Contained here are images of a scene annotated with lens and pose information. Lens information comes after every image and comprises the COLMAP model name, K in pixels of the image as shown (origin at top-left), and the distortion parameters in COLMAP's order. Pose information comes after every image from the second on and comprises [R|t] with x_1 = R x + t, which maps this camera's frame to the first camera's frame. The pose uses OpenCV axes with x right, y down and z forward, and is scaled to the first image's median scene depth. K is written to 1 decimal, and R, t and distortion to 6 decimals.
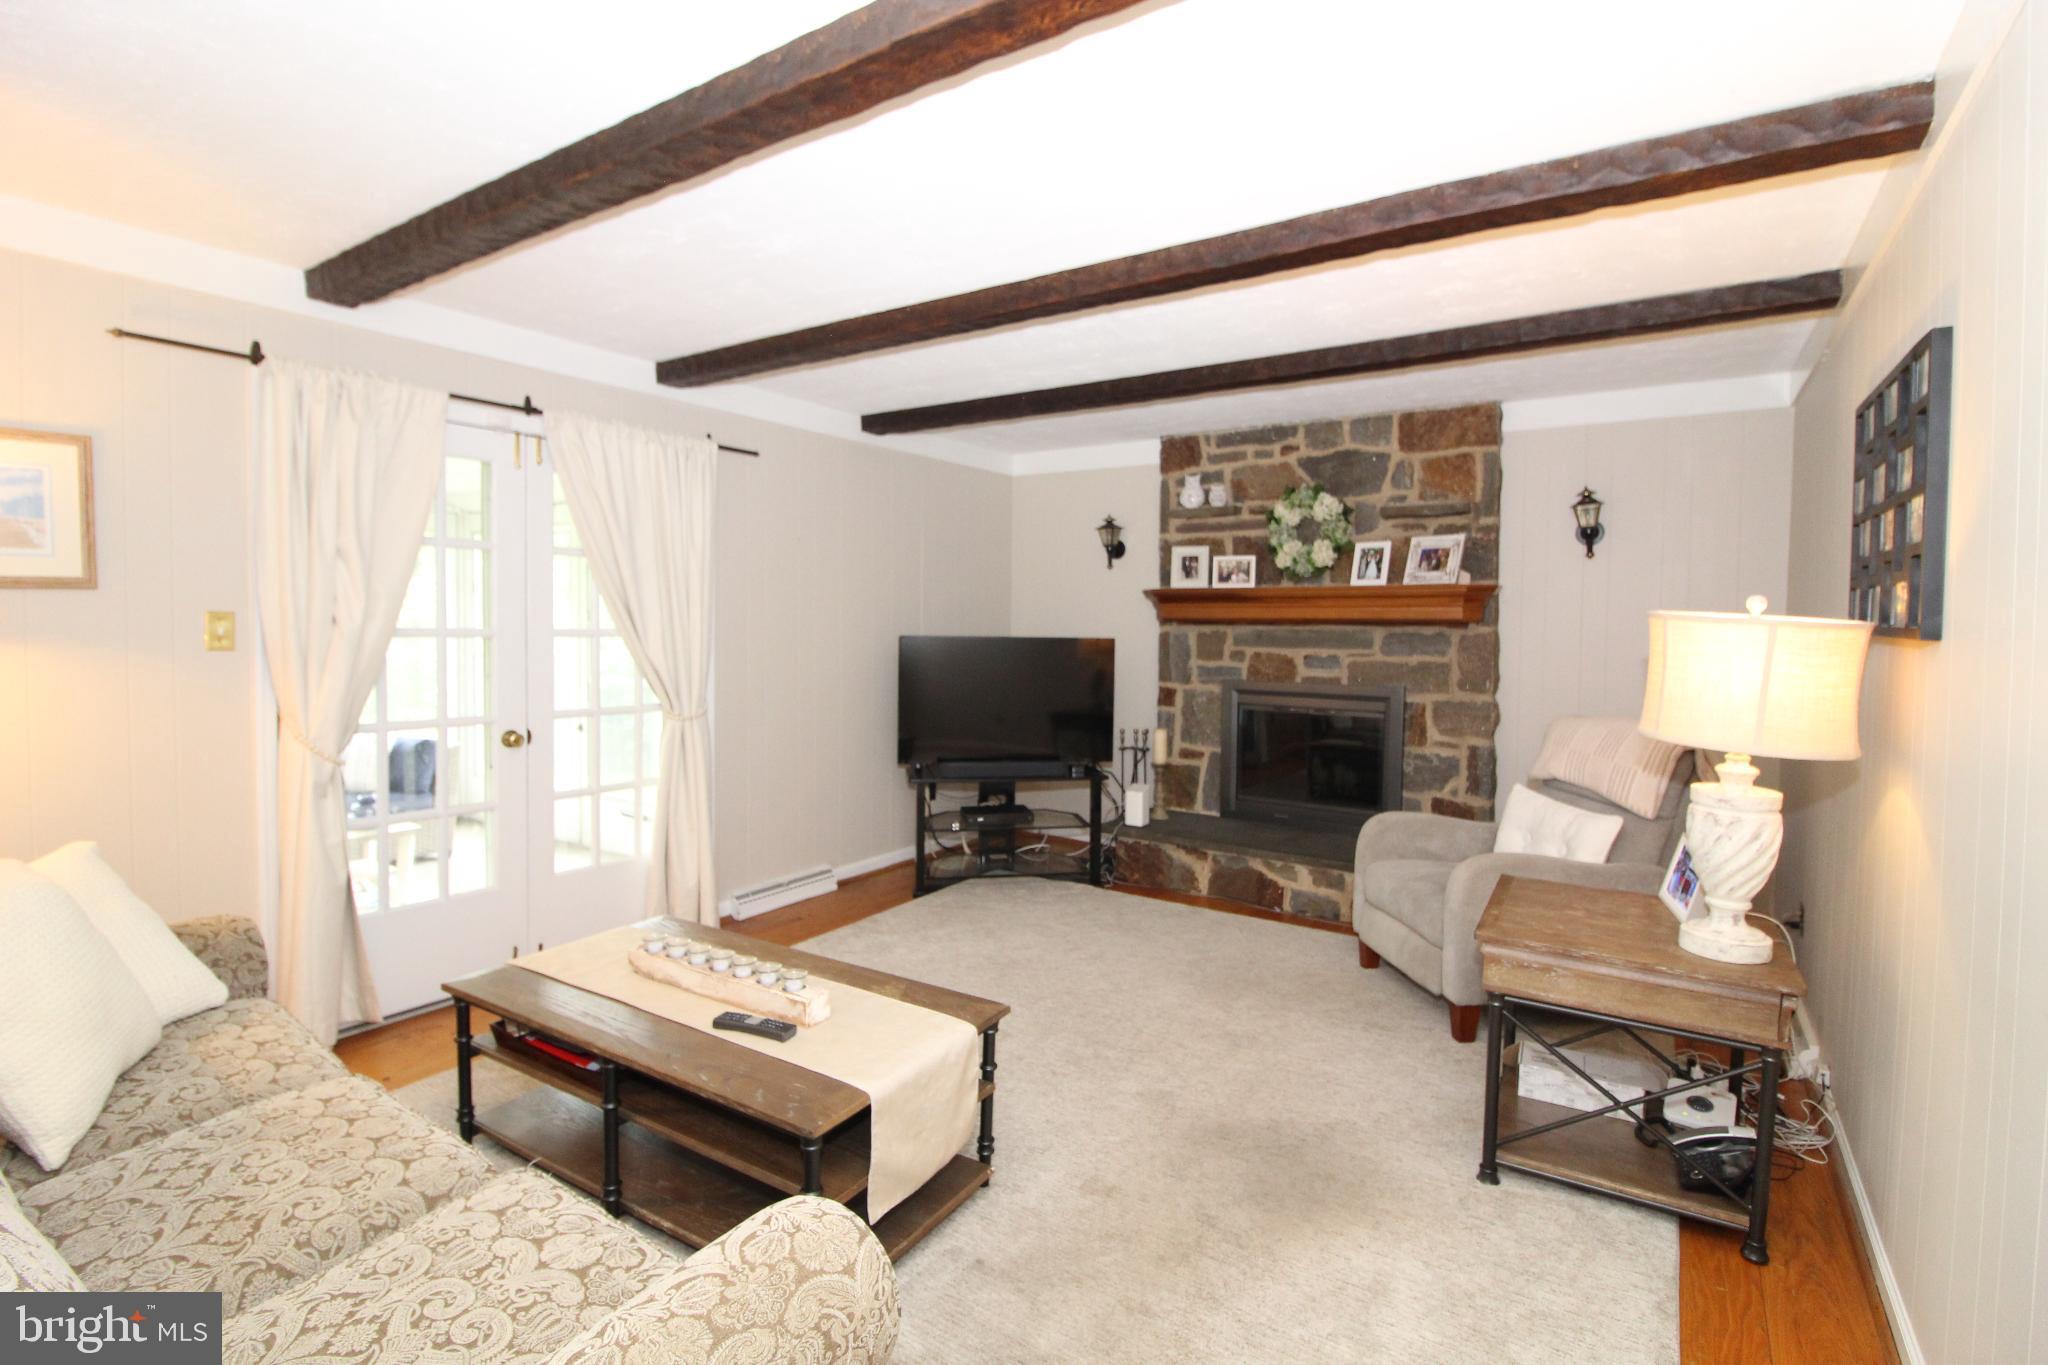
lens RADIAL K [[956.9, 0, 1023.2], [0, 956.9, 674.0], [0, 0, 1]] dist [-0.012952, -0.001113]
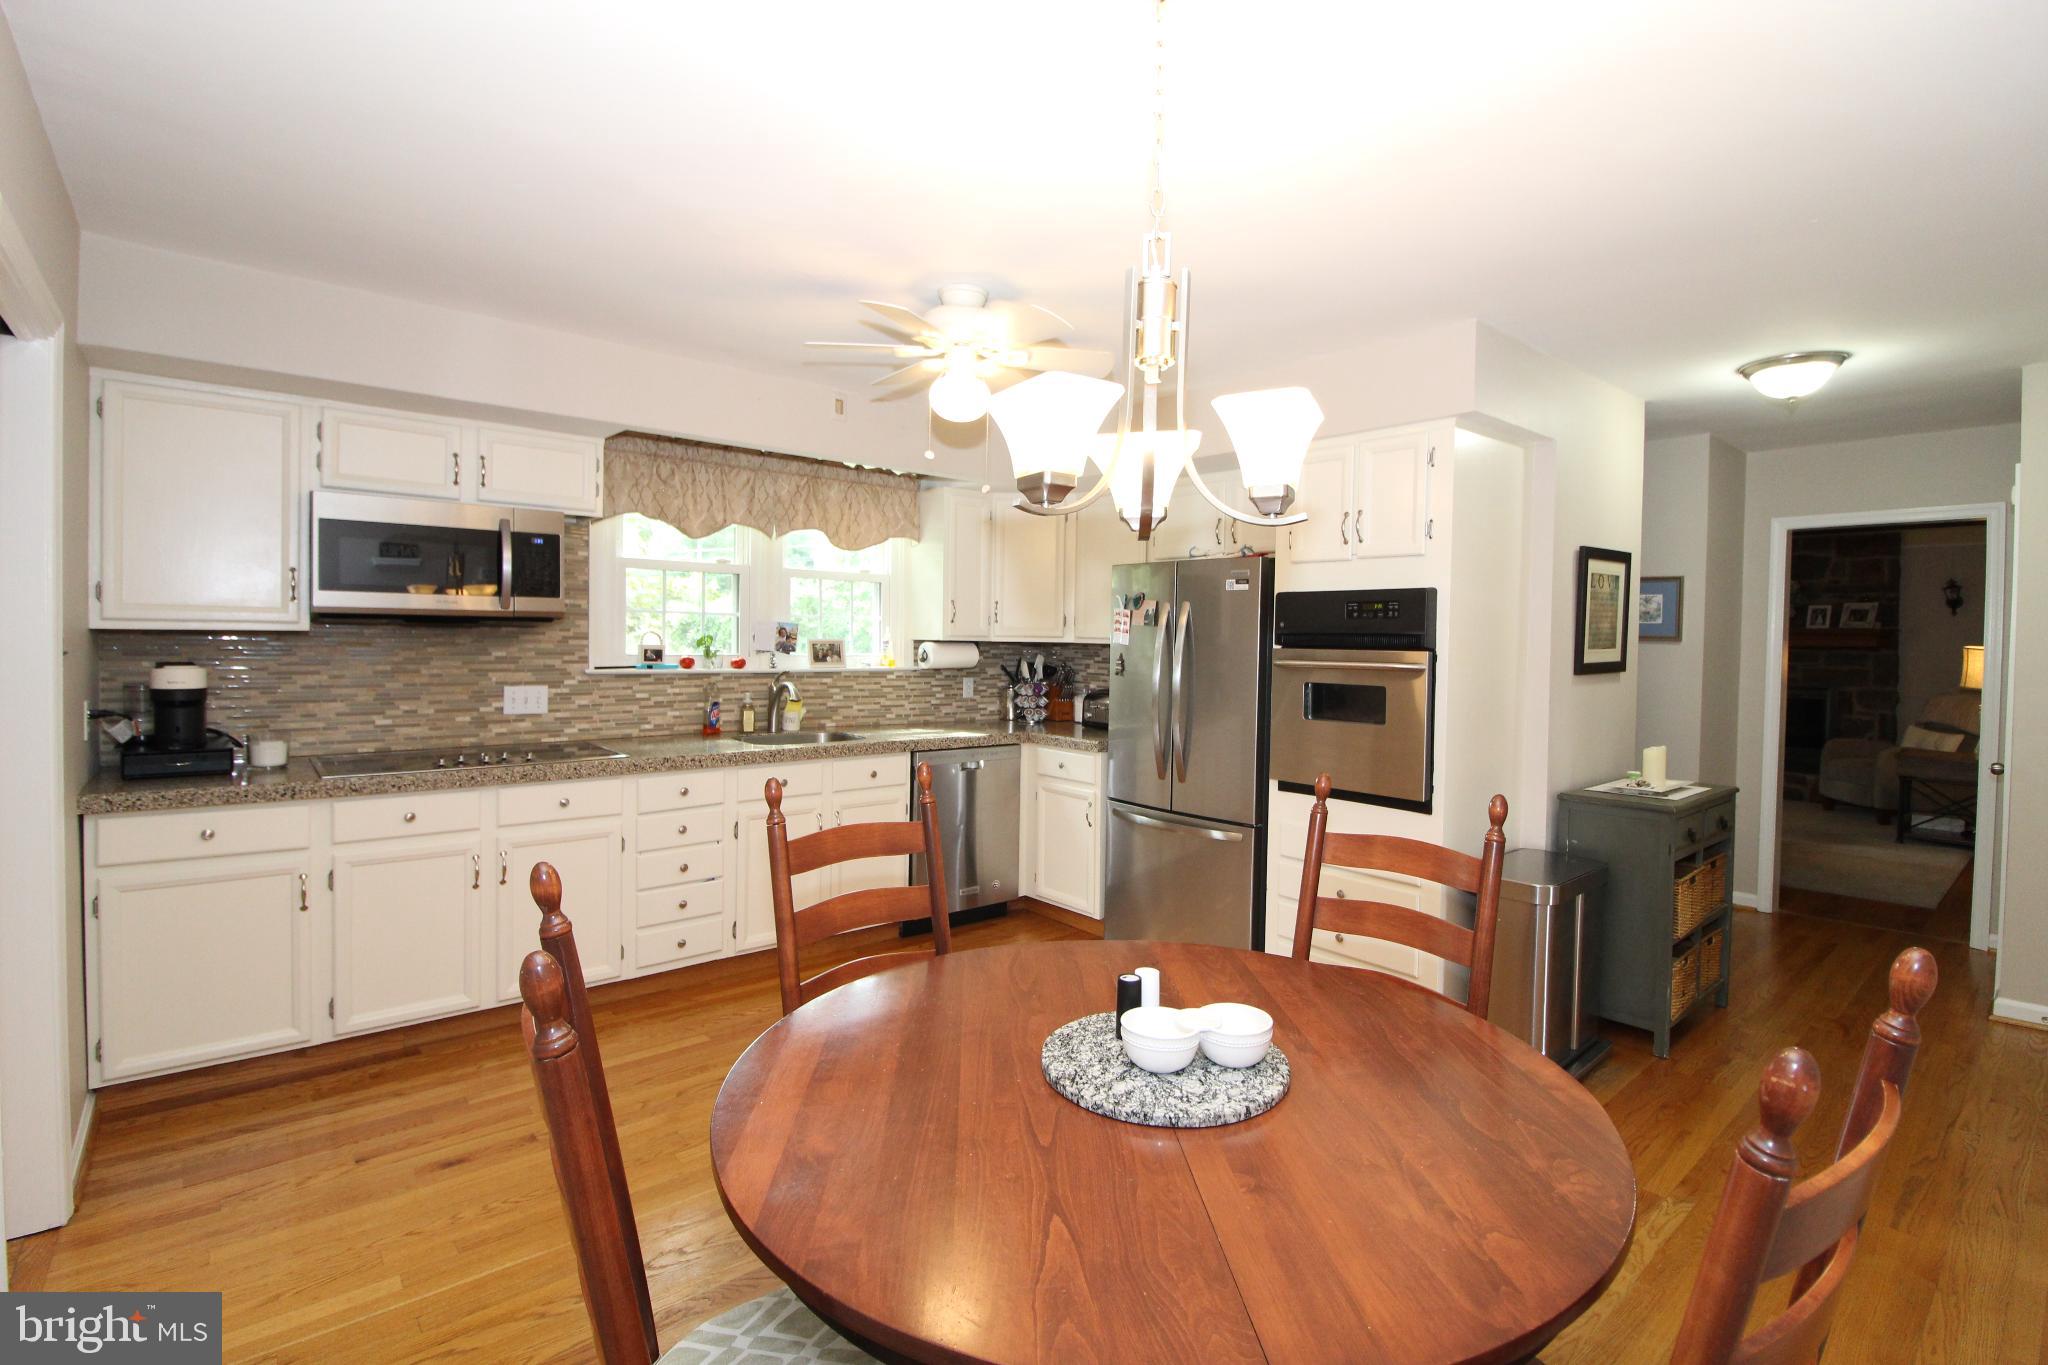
lens RADIAL K [[956.9, 0, 1062.3], [0, 956.9, 673.2], [0, 0, 1]] dist [-0.012952, -0.001113]
pose [[0.966608, 0.011792, -0.255988, -0.613104], [-0.017284, 0.999666, -0.019214, 0.058827], [0.255676, 0.022997, 0.966489, -1.216892]]
